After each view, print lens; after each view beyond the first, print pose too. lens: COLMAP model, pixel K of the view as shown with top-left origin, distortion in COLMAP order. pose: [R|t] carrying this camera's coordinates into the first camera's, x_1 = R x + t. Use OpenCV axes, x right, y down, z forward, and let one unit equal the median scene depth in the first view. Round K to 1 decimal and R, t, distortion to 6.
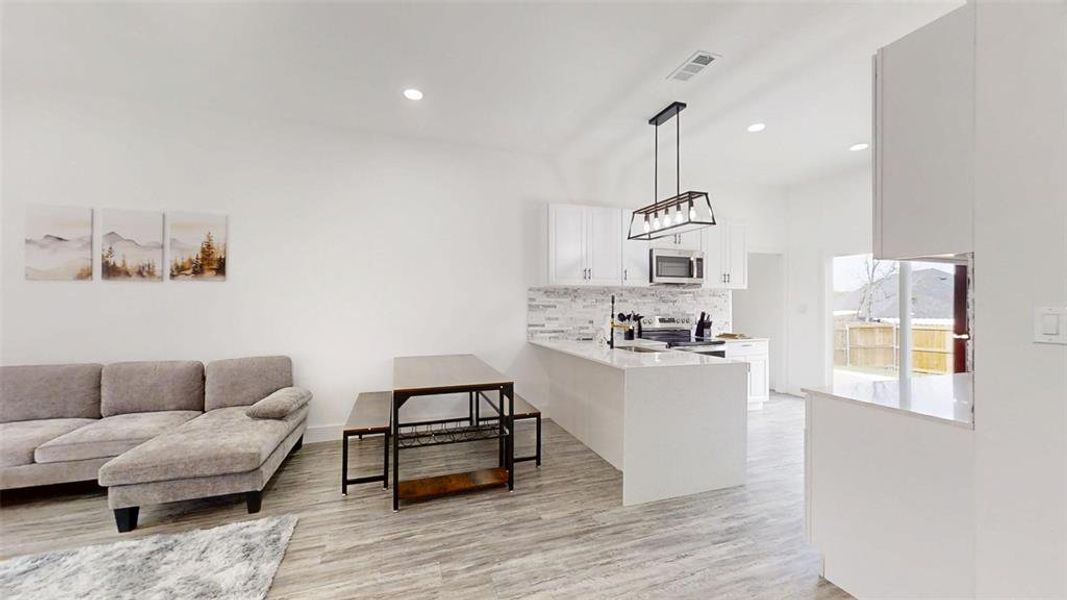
lens RADIAL K [[389.4, 0, 534.2], [0, 389.4, 303.0], [0, 0, 1]] dist [0.000675, 0.000169]
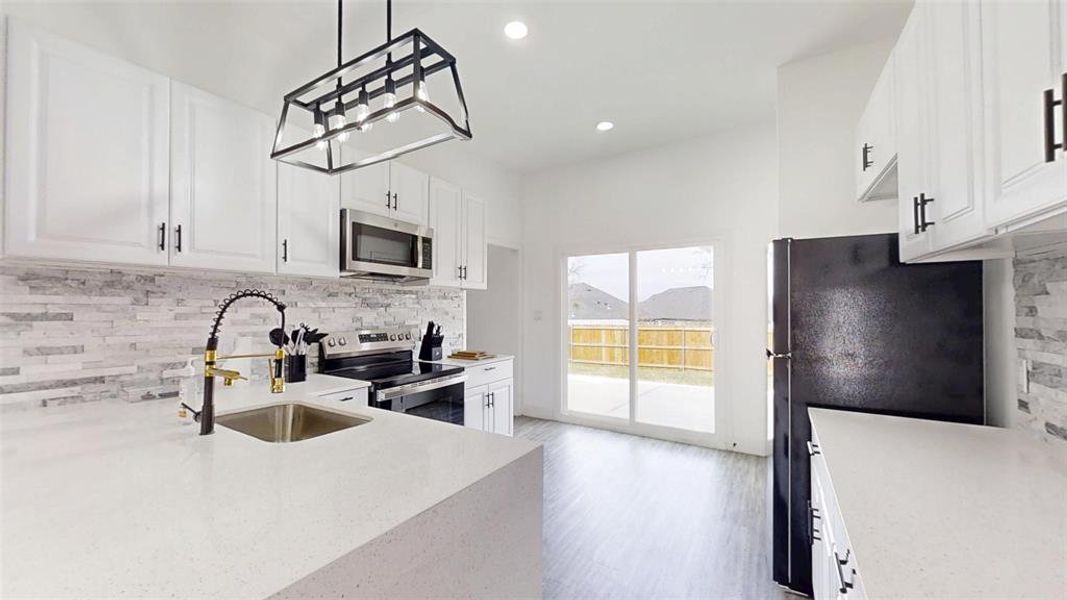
lens RADIAL K [[389.4, 0, 534.2], [0, 389.4, 303.0], [0, 0, 1]] dist [0.000675, 0.000169]
pose [[0.770122, 0.009223, 0.637830, 0.153553], [-0.001210, 0.999915, -0.012998, -0.000560], [-0.637896, 0.009239, 0.770067, 0.395808]]
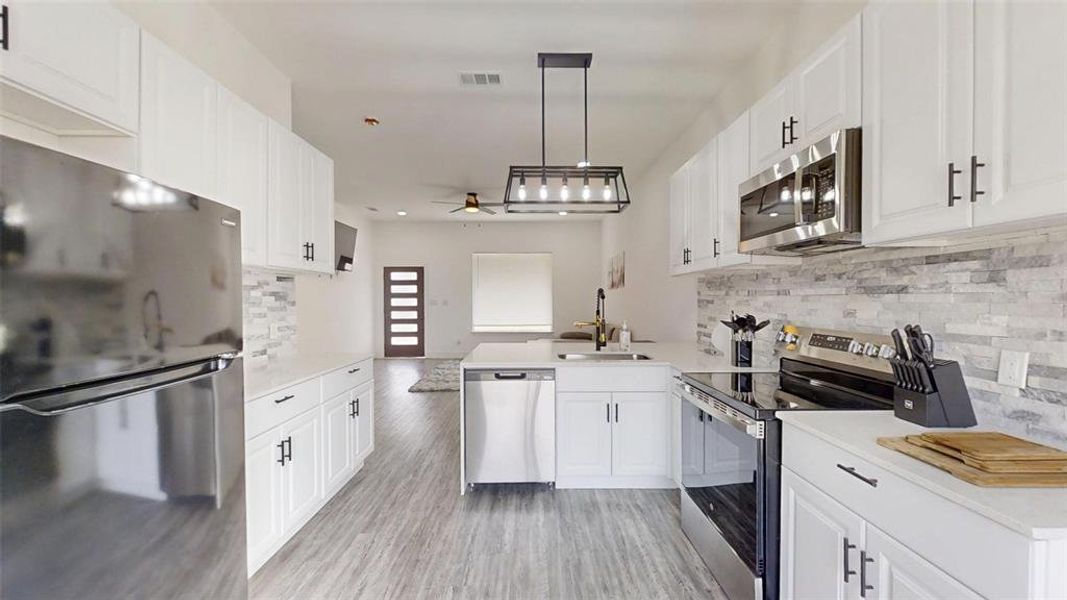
lens RADIAL K [[391.6, 0, 533.2], [0, 391.6, 304.7], [0, 0, 1]] dist [-0.000676, -0.000094]
pose [[-0.317788, 0.013757, -0.948062, 0.810524], [0.003259, 0.999905, 0.013417, 0.002577], [0.948156, 0.001174, -0.317802, 0.866562]]
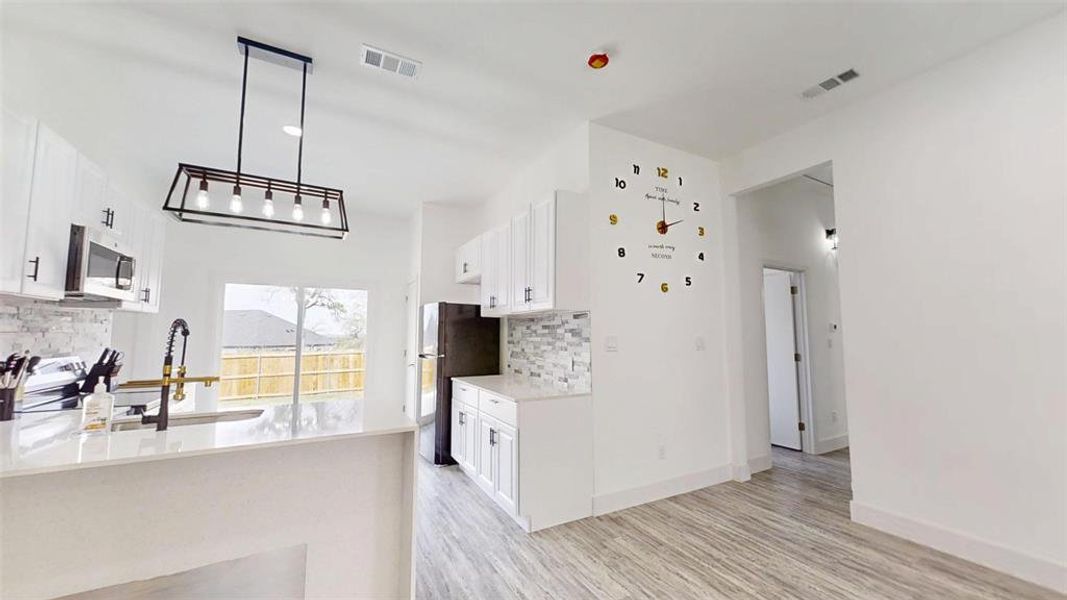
lens RADIAL K [[391.6, 0, 533.2], [0, 391.6, 304.7], [0, 0, 1]] dist [-0.000676, -0.000094]
pose [[-0.170020, 0.073684, 0.982682, -0.271553], [-0.003125, 0.997155, -0.075310, -0.000737], [-0.985436, -0.015875, -0.169306, 0.485710]]
